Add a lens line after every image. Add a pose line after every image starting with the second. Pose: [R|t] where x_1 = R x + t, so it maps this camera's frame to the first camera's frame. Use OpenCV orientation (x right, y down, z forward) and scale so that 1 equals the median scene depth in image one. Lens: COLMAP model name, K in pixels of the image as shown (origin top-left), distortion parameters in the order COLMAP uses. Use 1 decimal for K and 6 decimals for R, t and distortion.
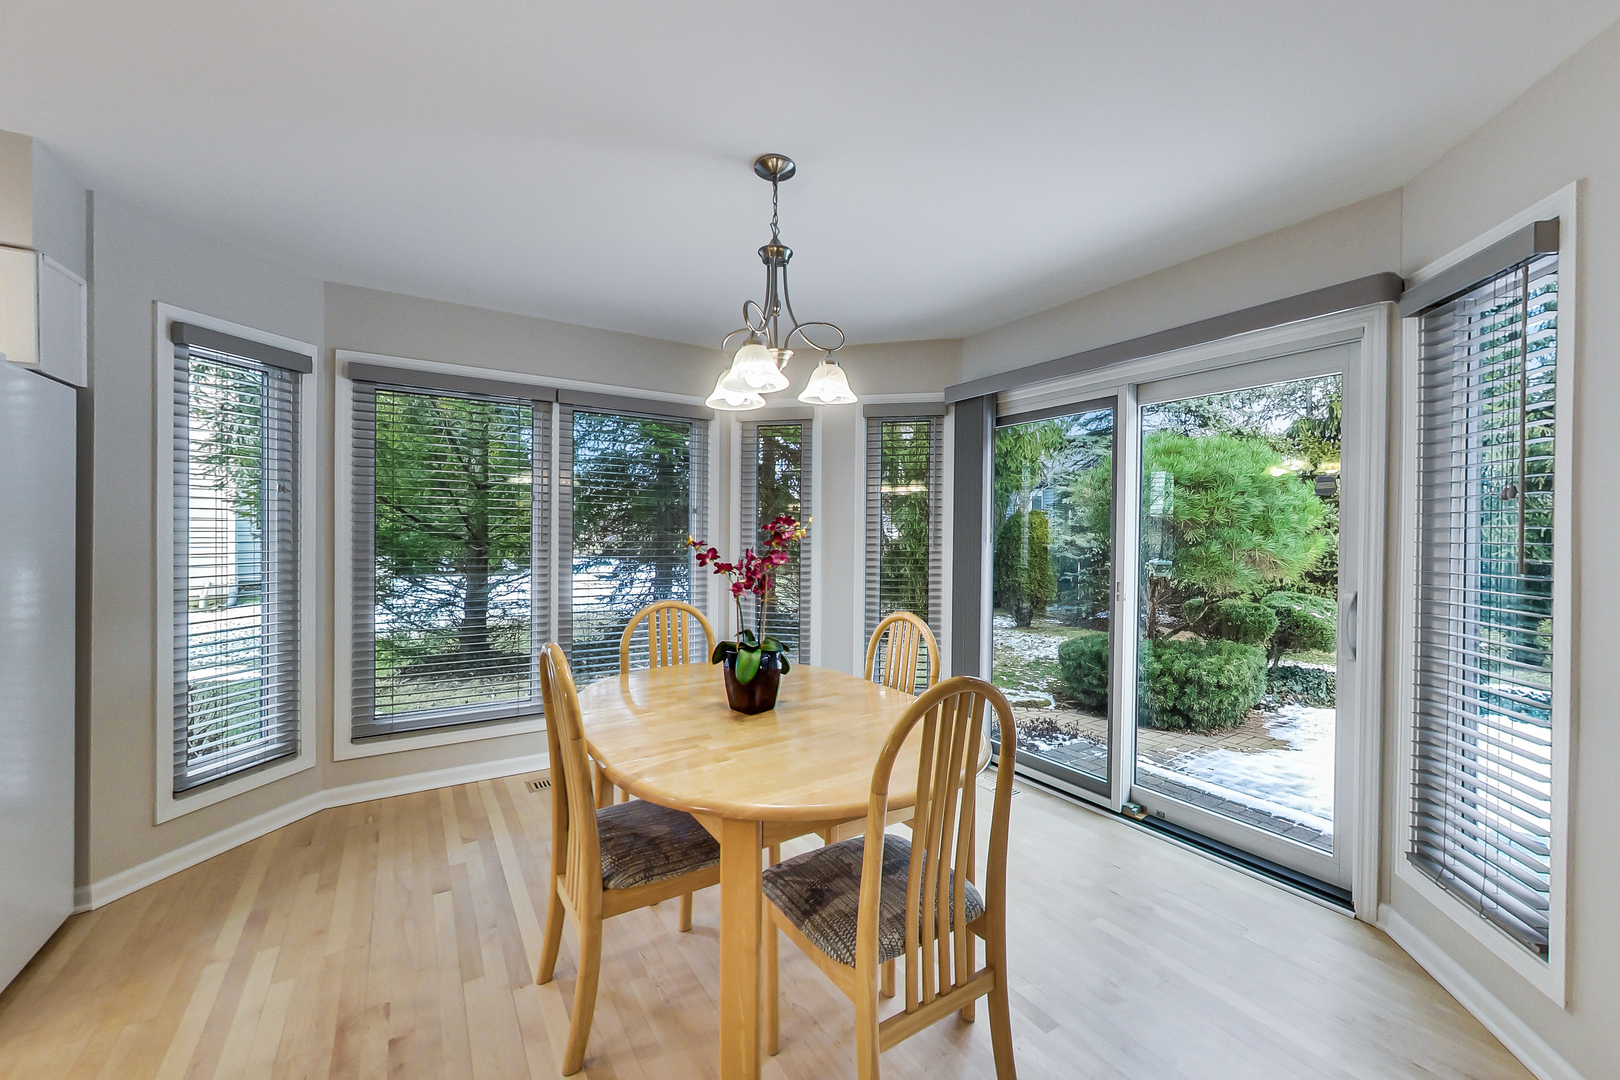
lens RADIAL K [[626.8, 0, 831.9], [0, 626.8, 539.5], [0, 0, 1]] dist [-0.000566, 0.000227]
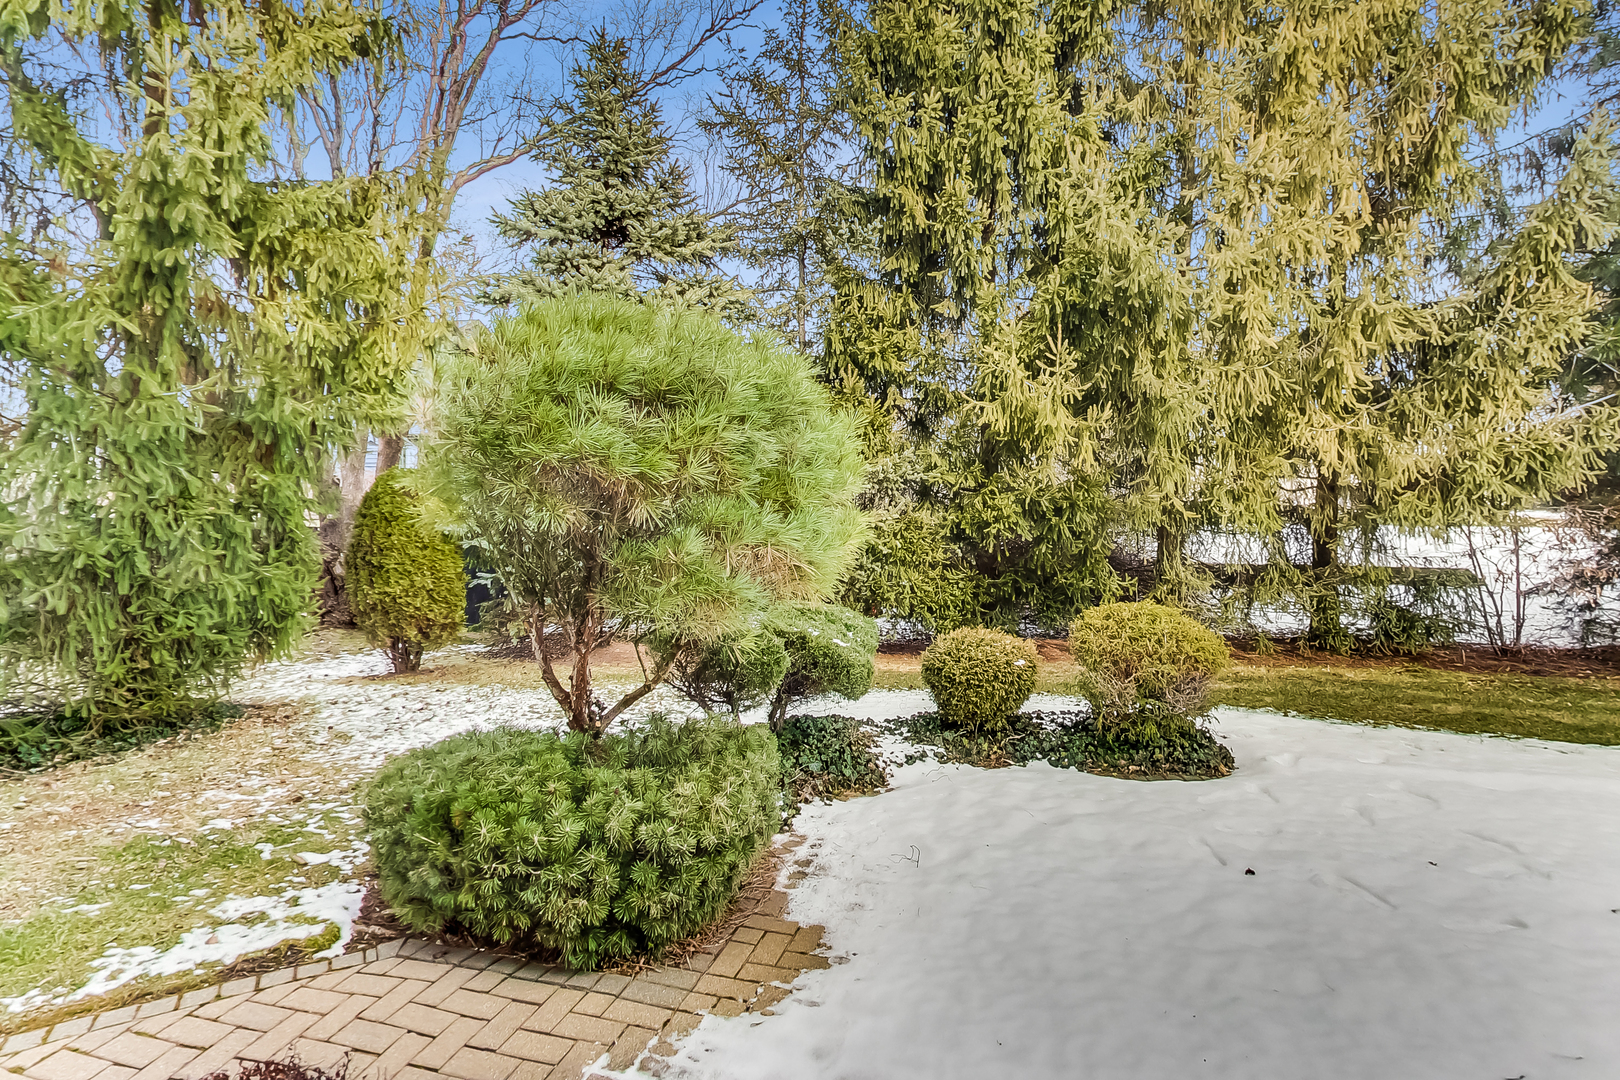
lens RADIAL K [[819.9, 0, 811.7], [0, 819.9, 514.8], [0, 0, 1]] dist [0.000159, -0.000008]
pose [[0.775334, -0.007226, 0.631510, 0.307901], [0.006842, 0.999972, 0.003041, -0.006182], [-0.631515, 0.001962, 0.775362, 0.490026]]
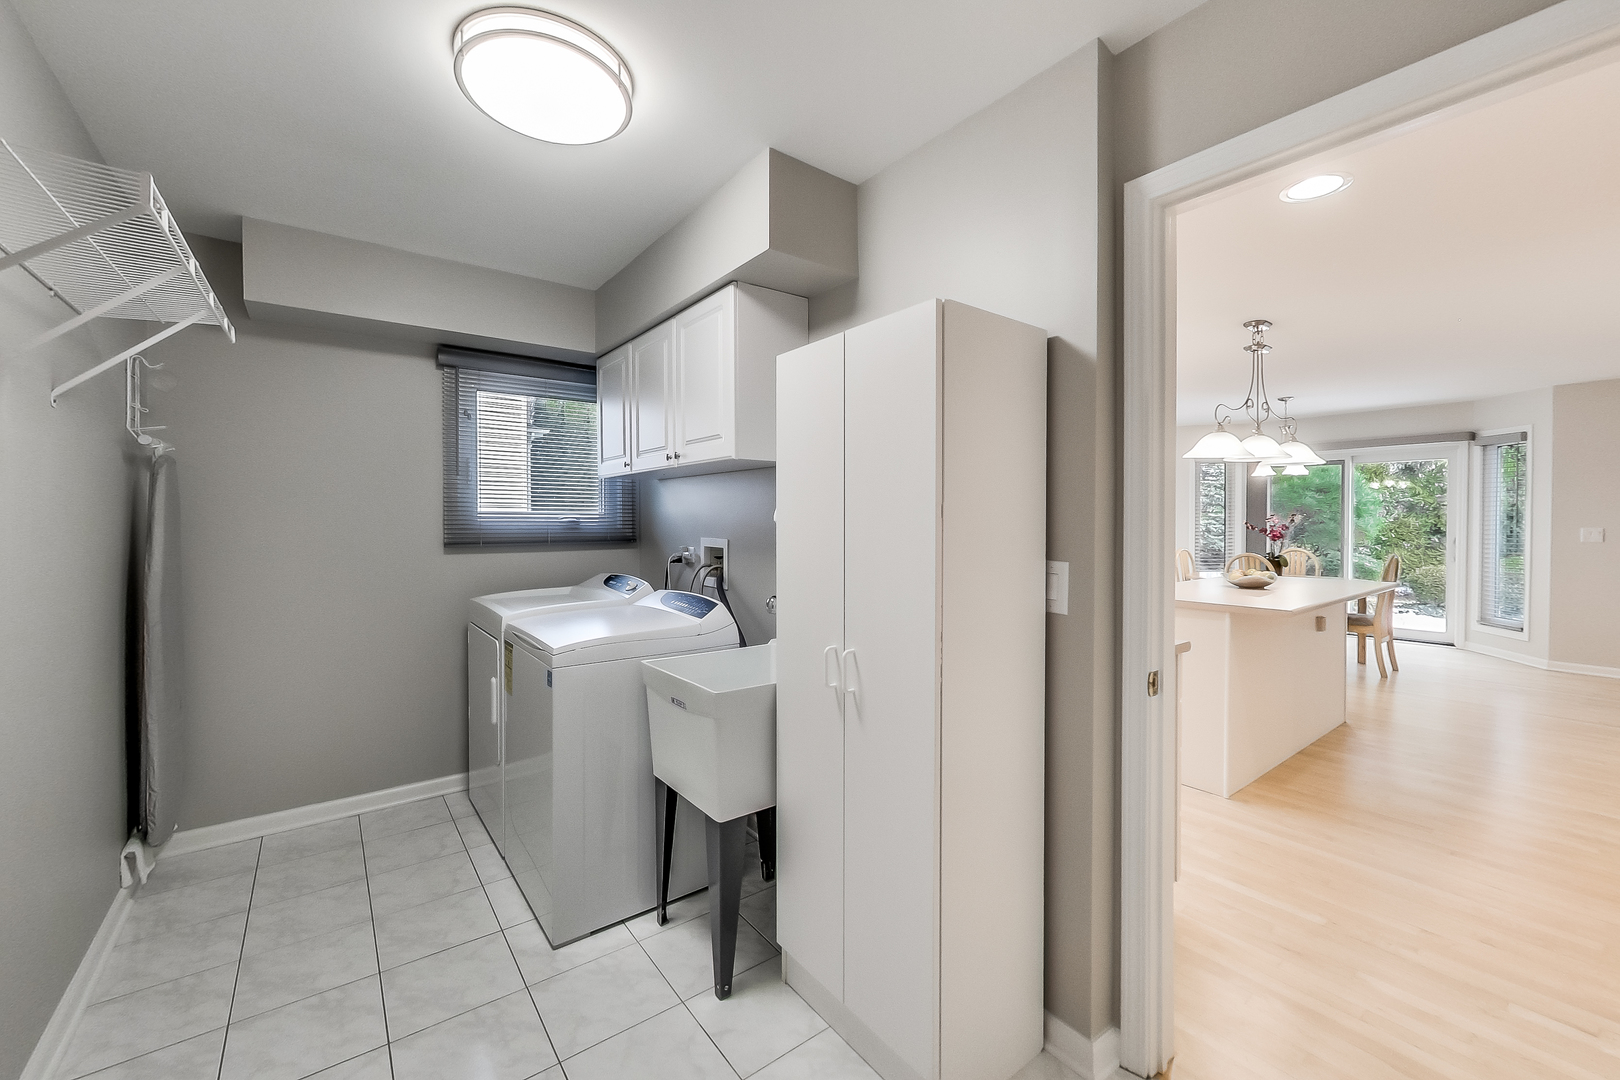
lens RADIAL K [[649.2, 0, 814.8], [0, 649.2, 536.0], [0, 0, 1]] dist [-0.000938, -0.000113]
pose [[0.997524, -0.013525, 0.069021, -0.999656], [0.012538, 0.999813, 0.014717, -0.000841], [-0.069207, -0.013815, 0.997507, -0.767026]]
